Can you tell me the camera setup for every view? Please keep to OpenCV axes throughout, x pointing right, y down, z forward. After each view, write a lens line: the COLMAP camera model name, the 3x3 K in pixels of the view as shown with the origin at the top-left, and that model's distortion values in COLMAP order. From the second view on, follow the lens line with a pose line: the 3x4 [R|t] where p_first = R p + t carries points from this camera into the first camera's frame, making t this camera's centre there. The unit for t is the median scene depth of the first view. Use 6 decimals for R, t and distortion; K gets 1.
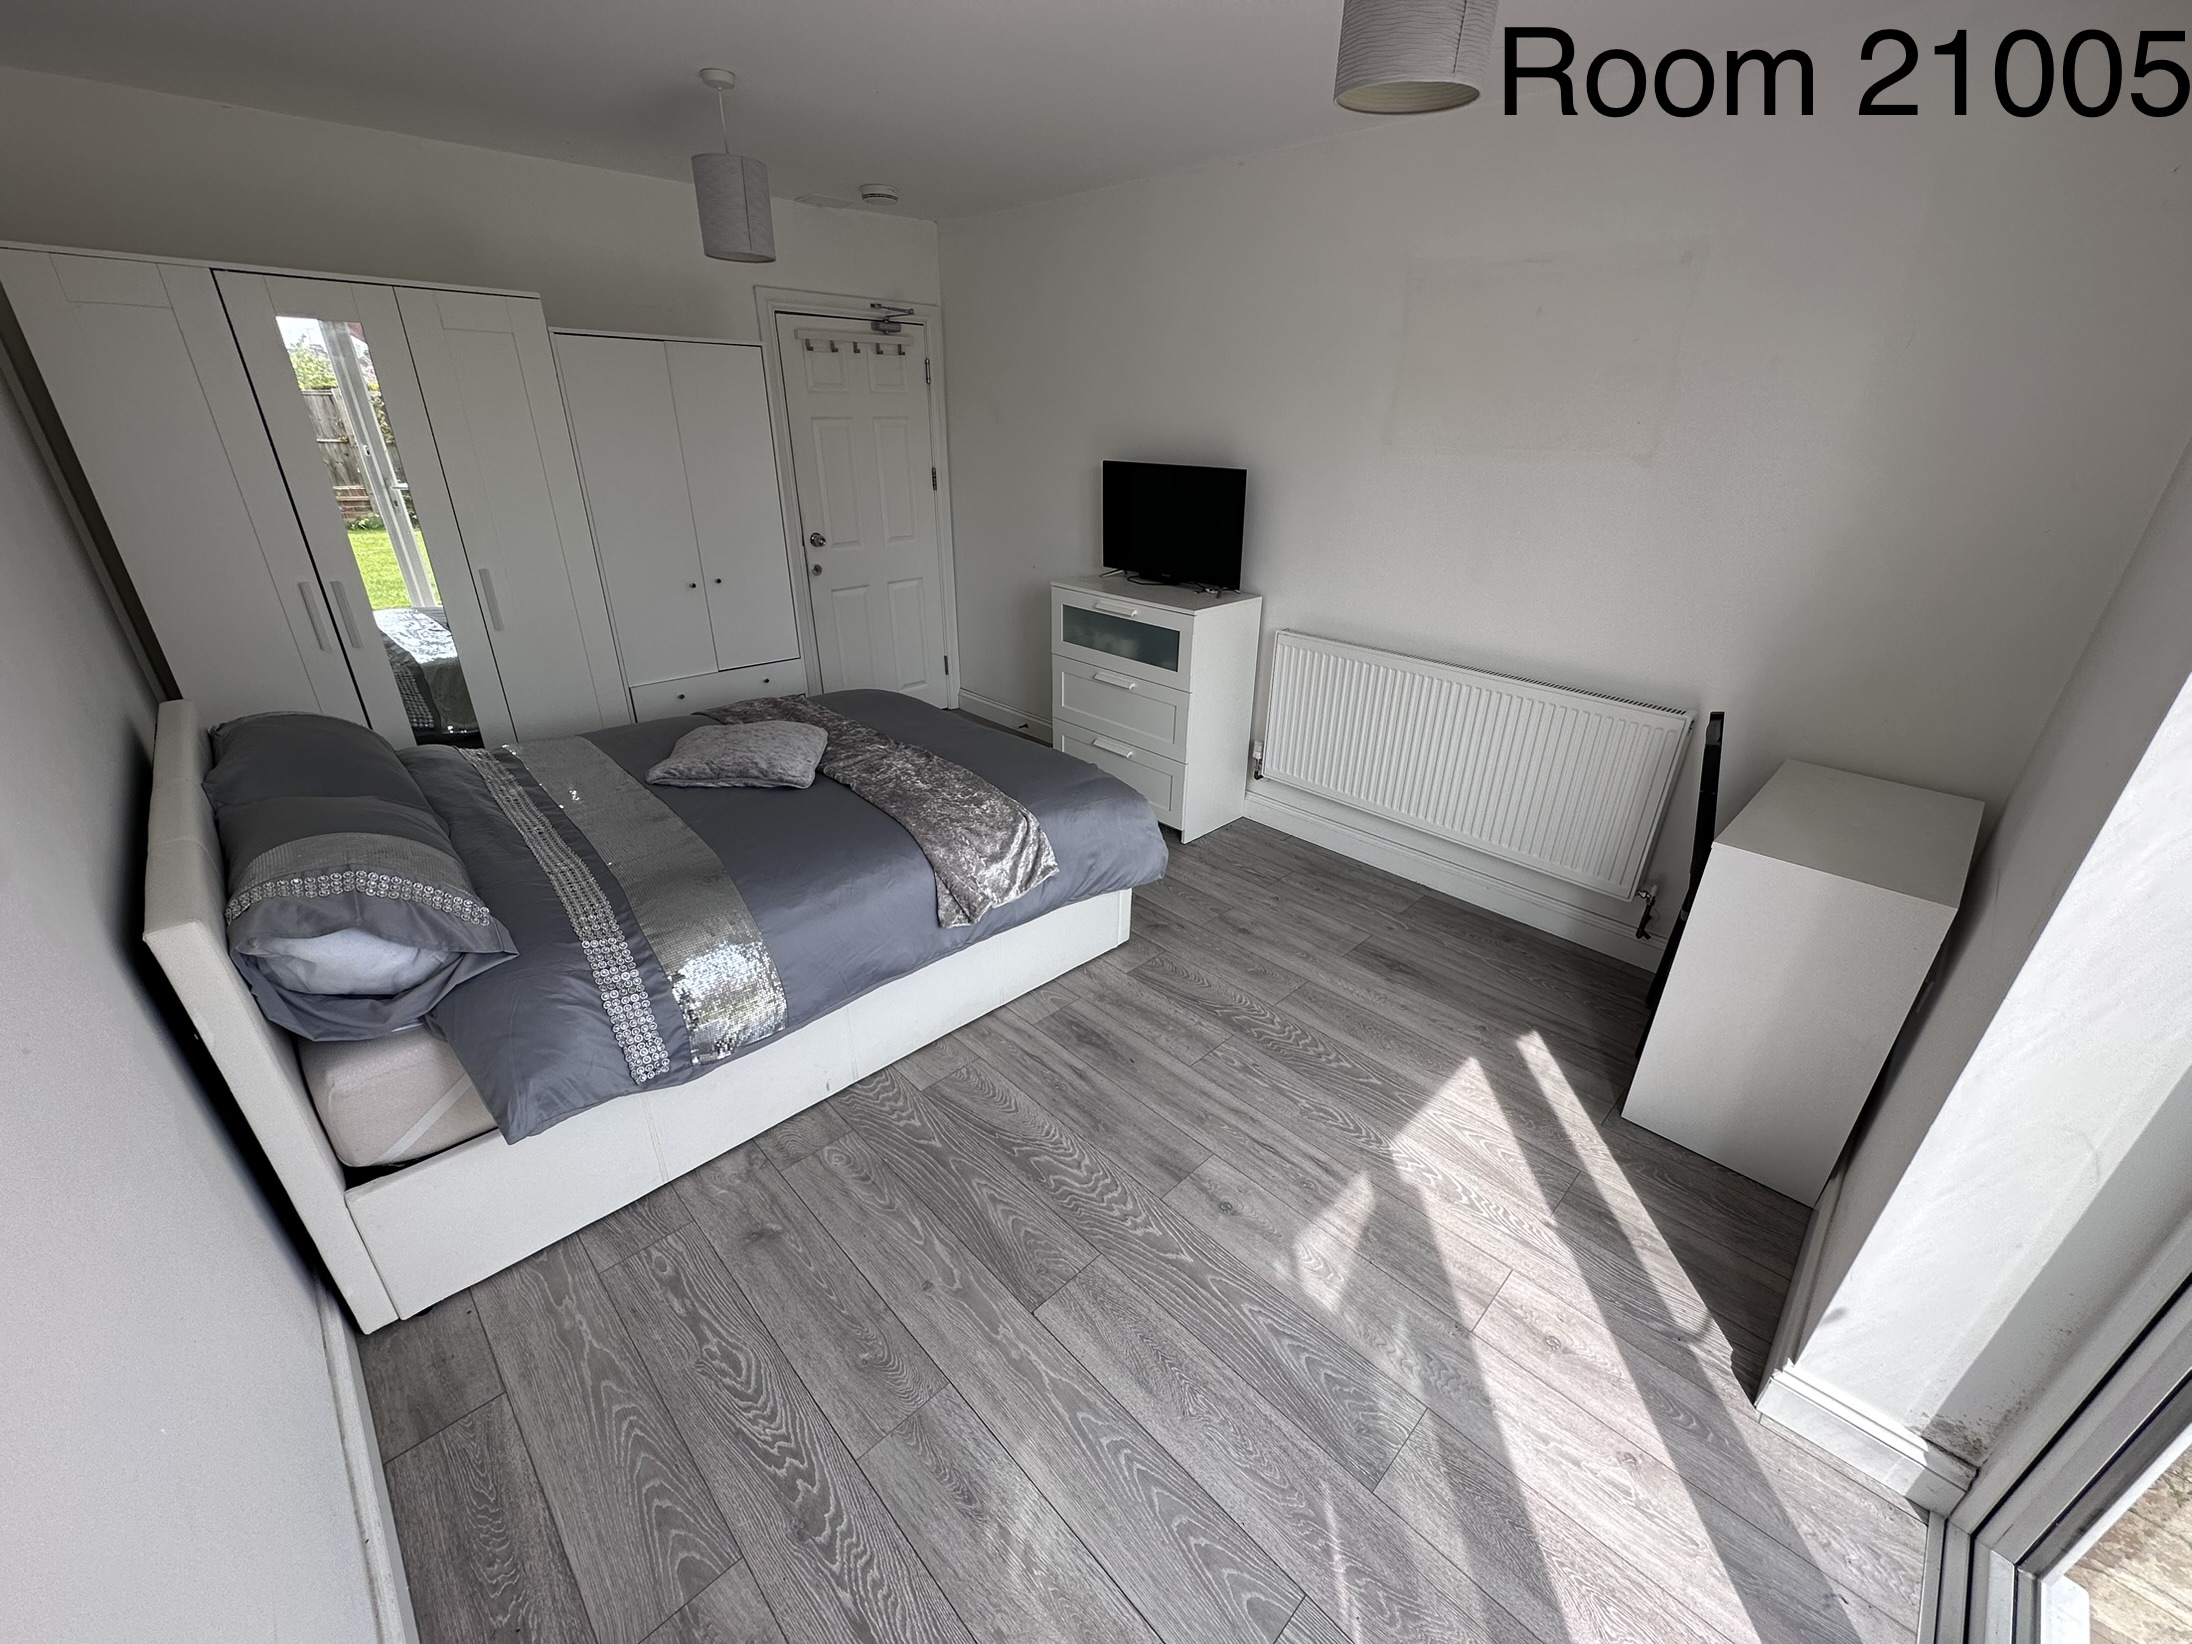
lens RADIAL K [[867.6, 0, 1096.8], [0, 867.6, 824.5], [0, 0, 1]] dist [-0.002466, -0.000055]
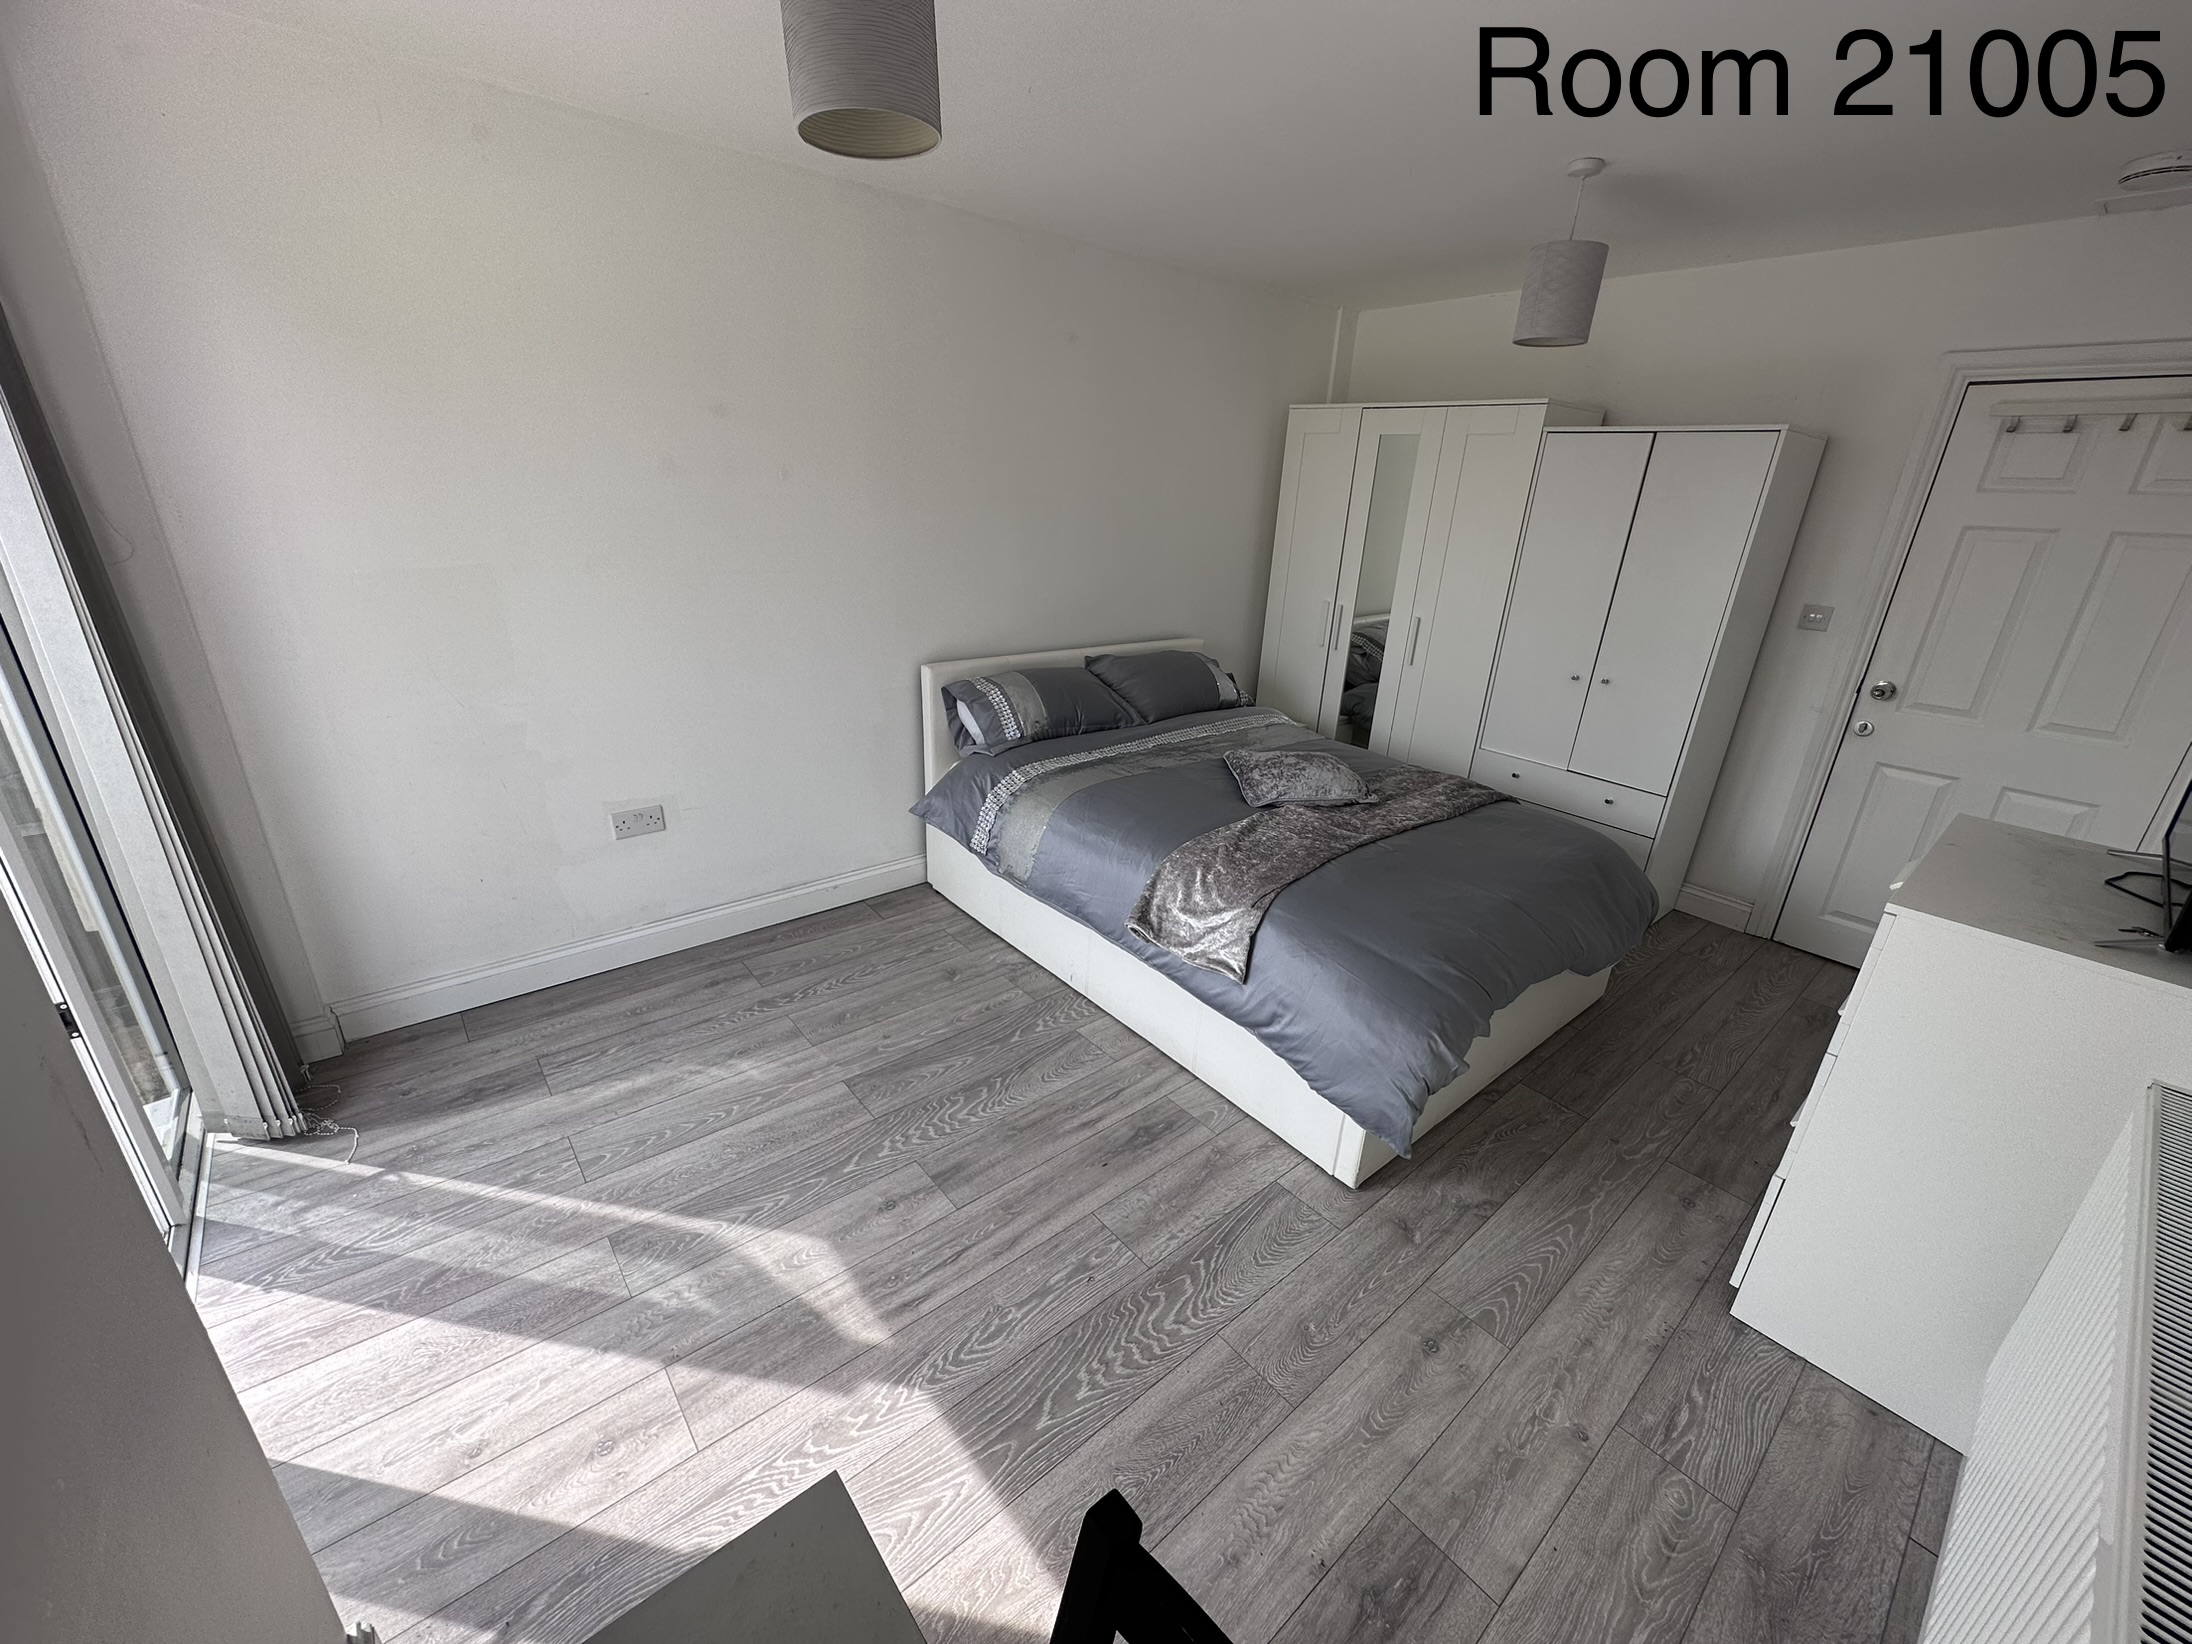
lens RADIAL K [[867.6, 0, 1096.8], [0, 867.6, 824.5], [0, 0, 1]] dist [-0.002466, -0.000055]
pose [[-0.072263, 0.346842, -0.935136, 0.938645], [-0.467906, 0.816220, 0.338894, -0.392185], [0.880819, 0.462045, 0.103307, 0.902295]]
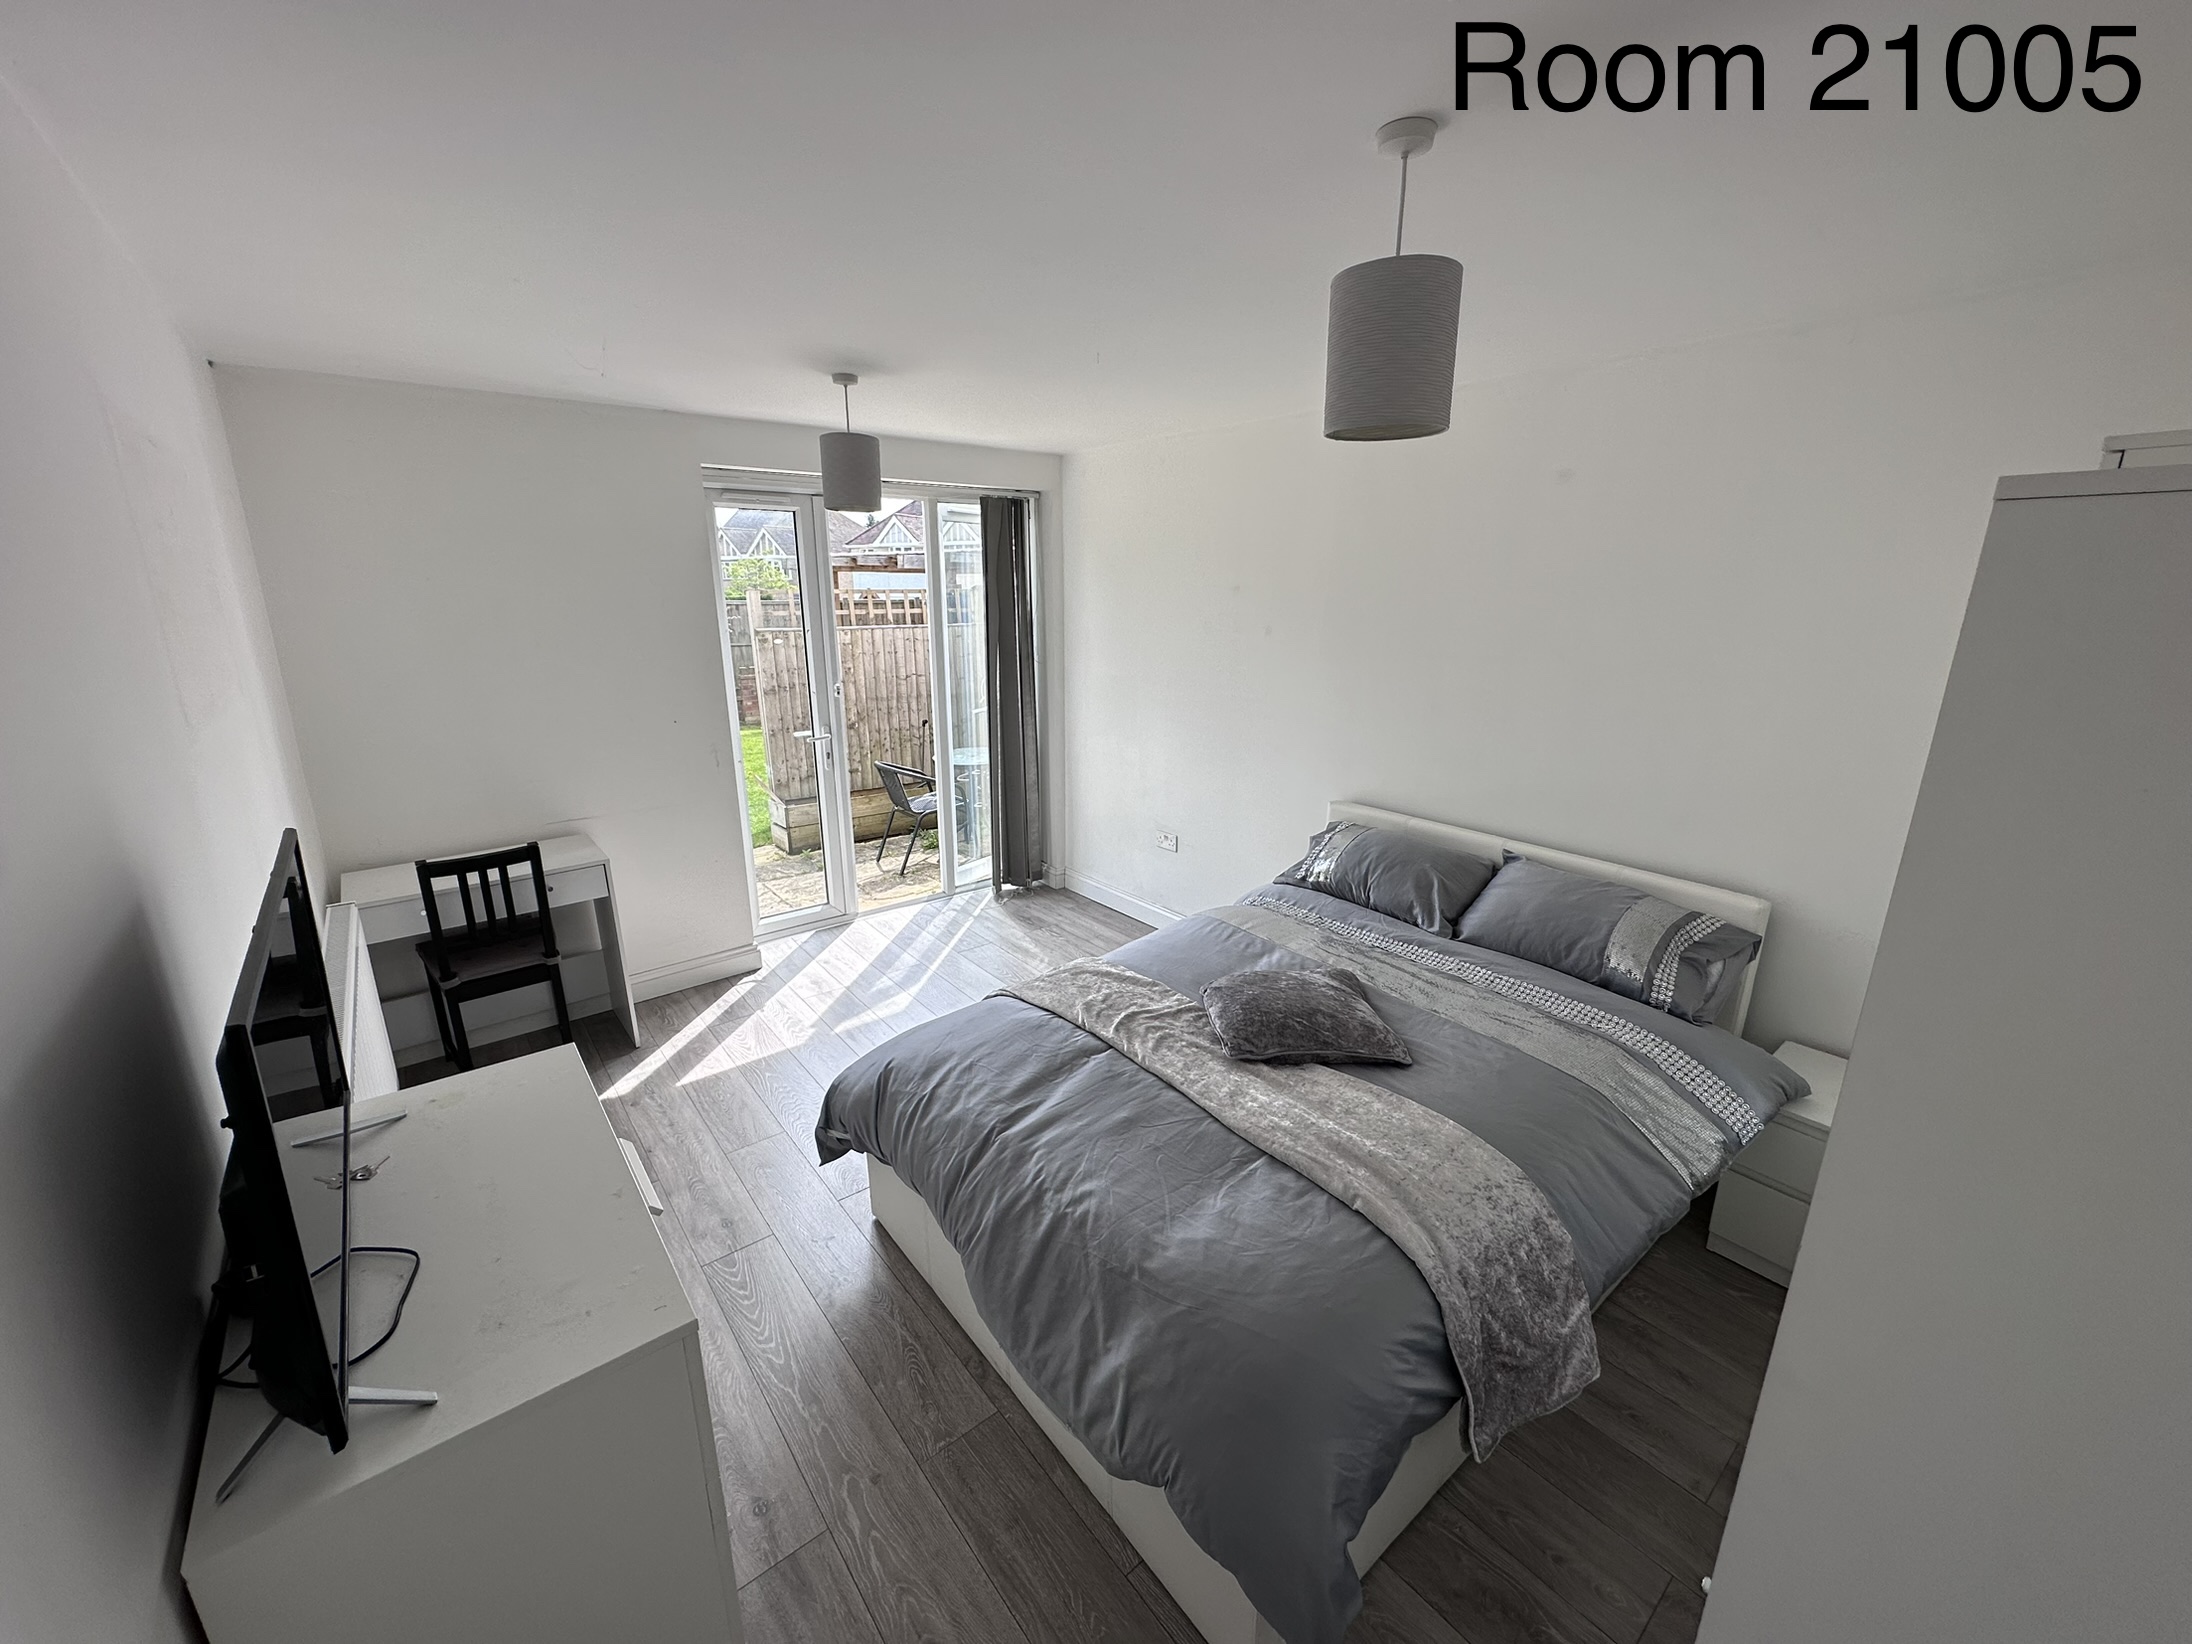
lens RADIAL K [[874.2, 0, 1092.4], [0, 874.2, 819.3], [0, 0, 1]] dist [-0.003660, -0.000280]
pose [[-0.995053, -0.040659, 0.090639, -0.361060], [0.028487, 0.757294, 0.652452, -1.083708], [-0.095168, 0.651807, -0.752390, 2.073272]]
